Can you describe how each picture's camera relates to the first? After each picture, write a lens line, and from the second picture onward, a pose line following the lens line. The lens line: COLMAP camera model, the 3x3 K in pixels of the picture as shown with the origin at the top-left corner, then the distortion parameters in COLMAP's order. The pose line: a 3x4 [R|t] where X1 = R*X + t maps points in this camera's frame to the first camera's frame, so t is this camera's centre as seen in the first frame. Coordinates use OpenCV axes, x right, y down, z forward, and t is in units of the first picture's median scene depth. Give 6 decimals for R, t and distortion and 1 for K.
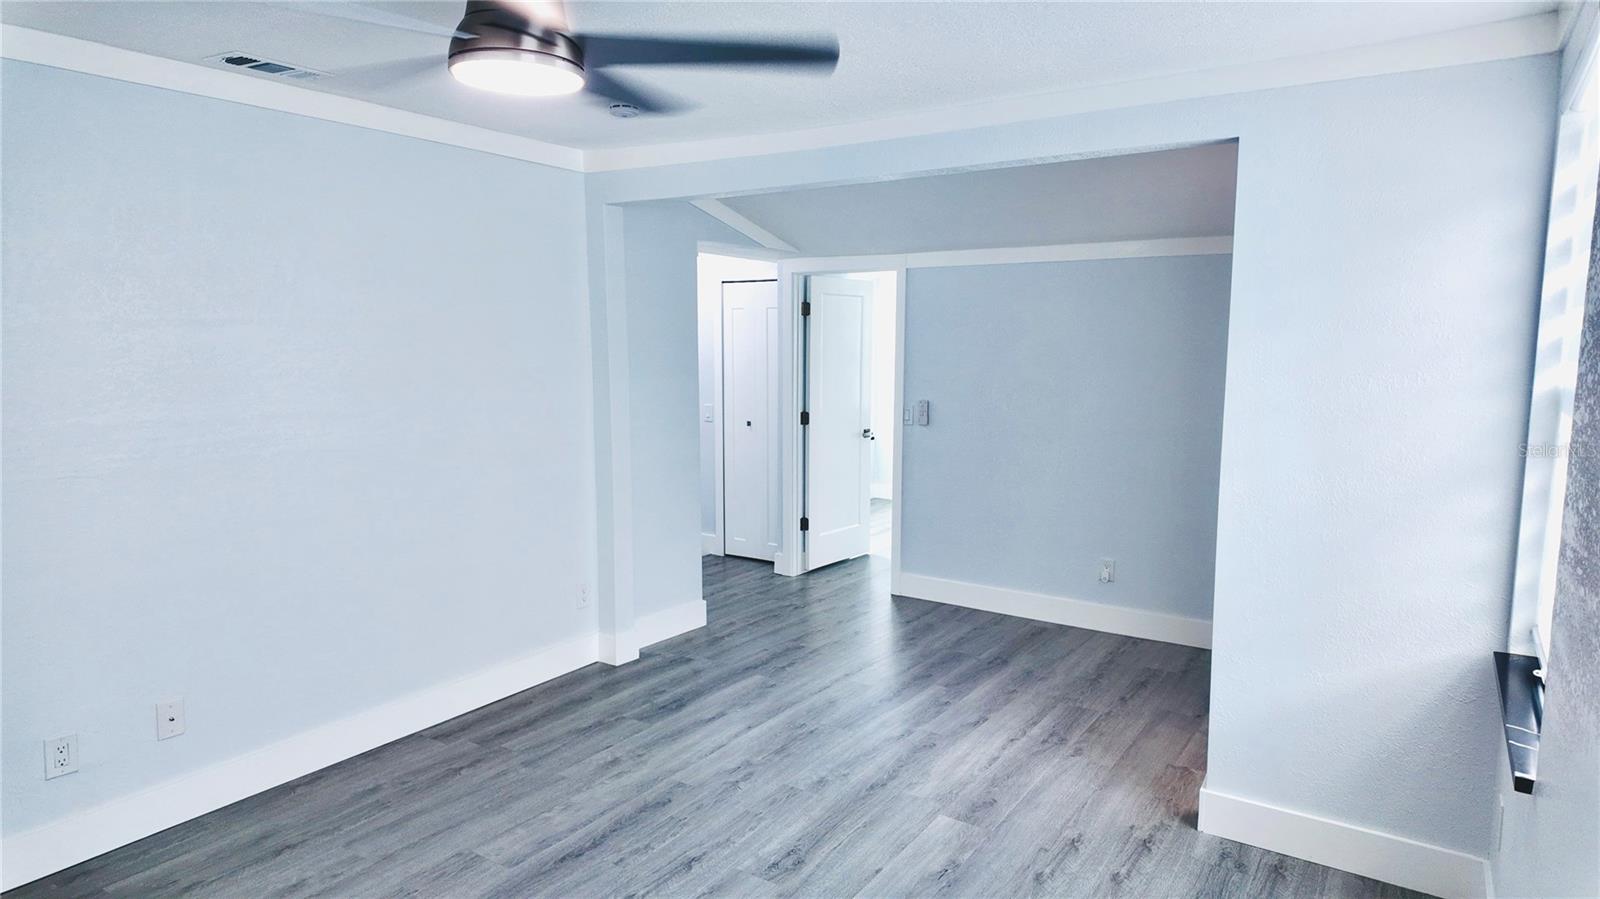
lens RADIAL K [[939.6, 0, 800.0], [0, 939.6, 449.5], [0, 0, 1]] dist [0.066302, -0.056425]
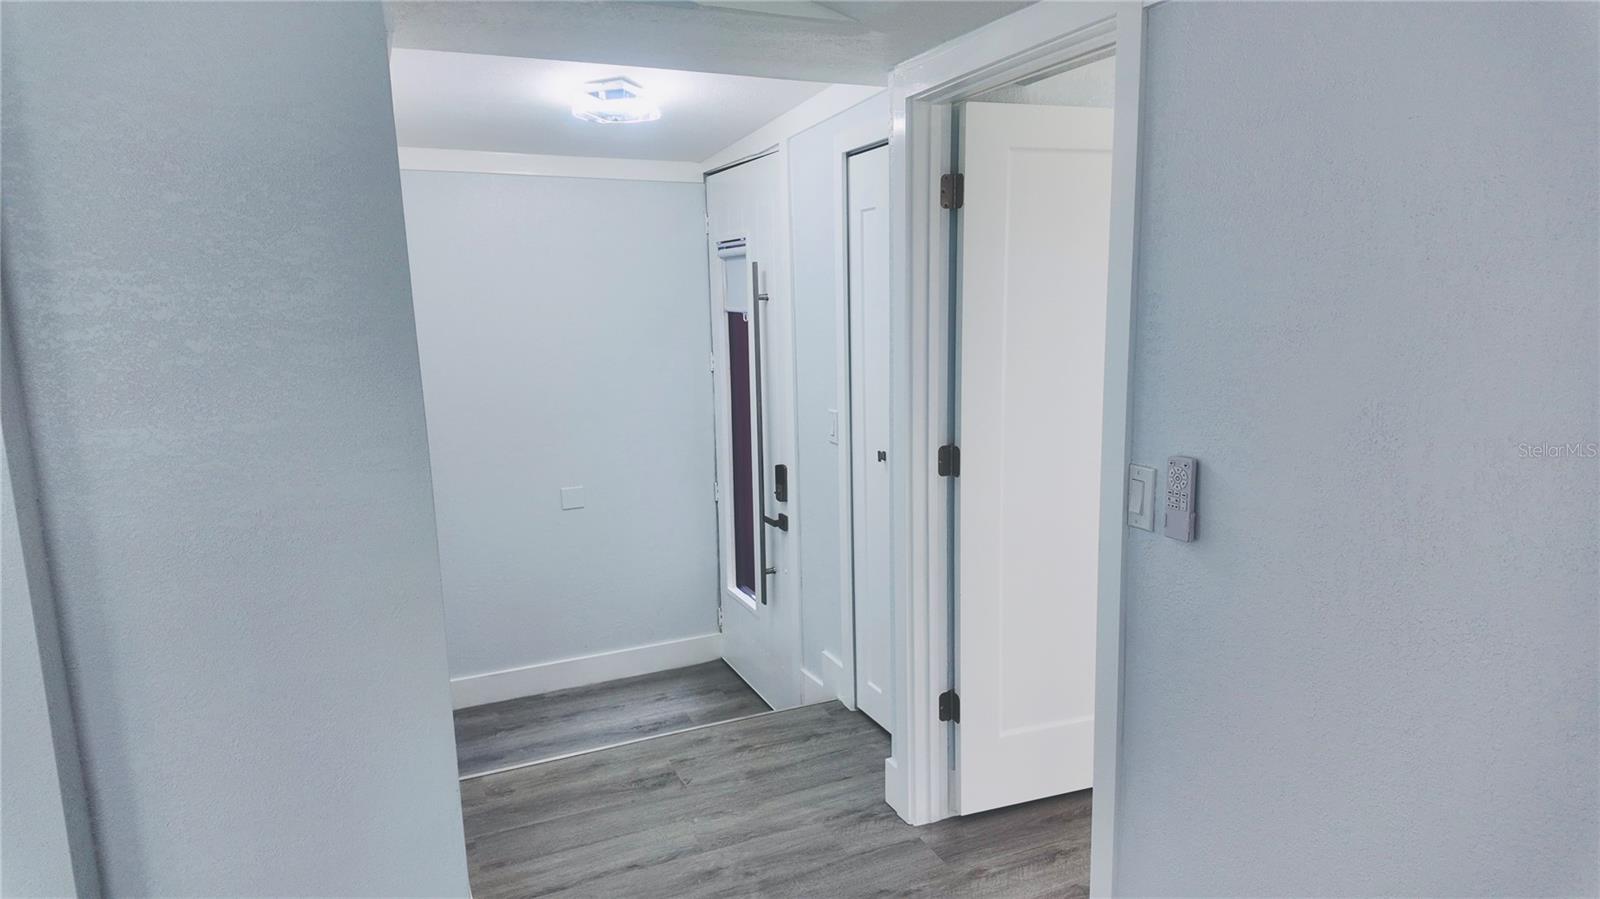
lens RADIAL K [[925.2, 0, 852.9], [0, 925.2, 449.1], [0, 0, 1]] dist [0.006132, 0.001401]
pose [[0.871683, 0.065423, -0.485683, 0.256272], [-0.042216, 0.997389, 0.058583, -0.094494], [0.488248, -0.030562, 0.872170, 0.975077]]
